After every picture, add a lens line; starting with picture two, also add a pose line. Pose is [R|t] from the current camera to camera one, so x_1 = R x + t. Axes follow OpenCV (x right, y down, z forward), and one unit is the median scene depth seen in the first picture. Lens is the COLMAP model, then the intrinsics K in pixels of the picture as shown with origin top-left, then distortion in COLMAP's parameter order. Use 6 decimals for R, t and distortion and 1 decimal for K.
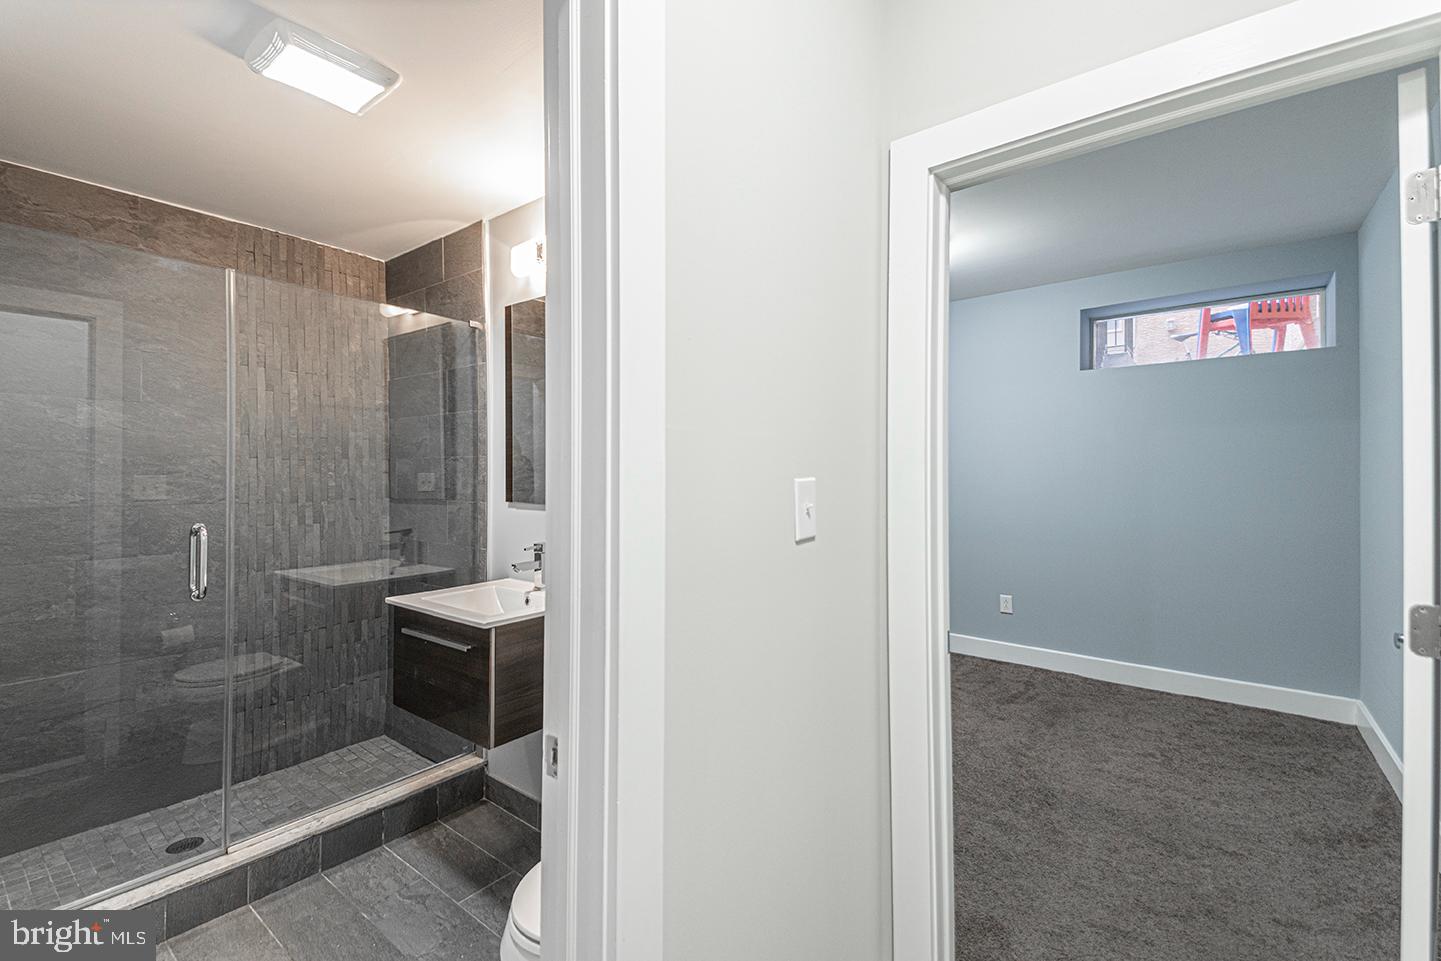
lens RADIAL K [[628.2, 0, 724.5], [0, 628.2, 470.2], [0, 0, 1]] dist [0.072045, -0.037974]
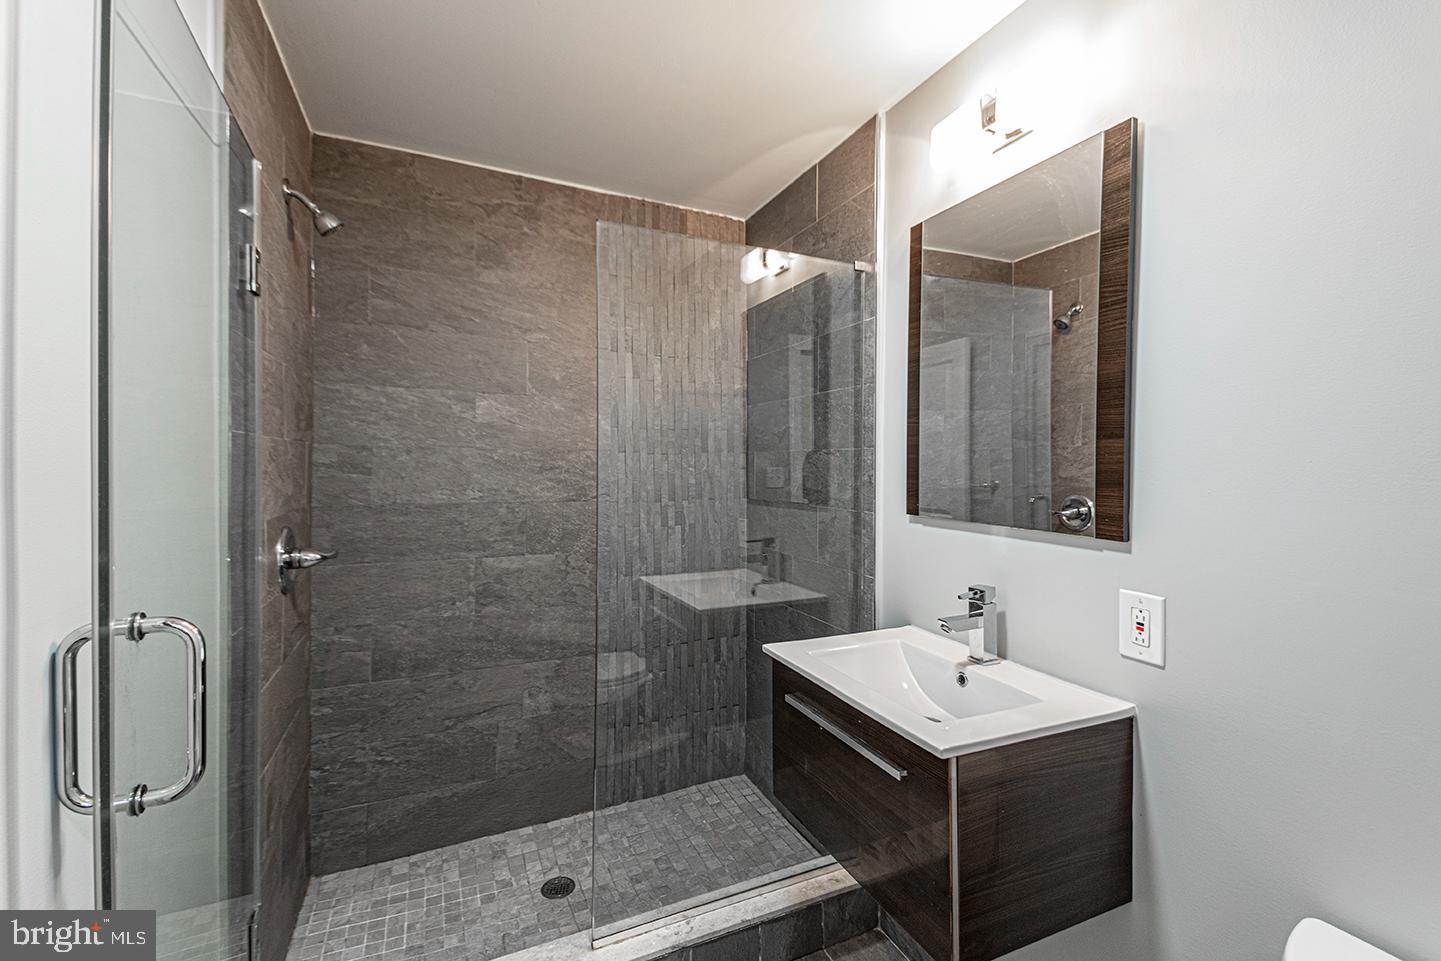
lens RADIAL K [[640.9, 0, 719.4], [0, 640.9, 471.6], [0, 0, 1]] dist [0.069141, -0.033484]
pose [[0.882470, 0.009112, -0.470280, -0.182590], [-0.001890, 0.999873, 0.015826, -0.006498], [0.470364, -0.013078, 0.882375, 0.266487]]
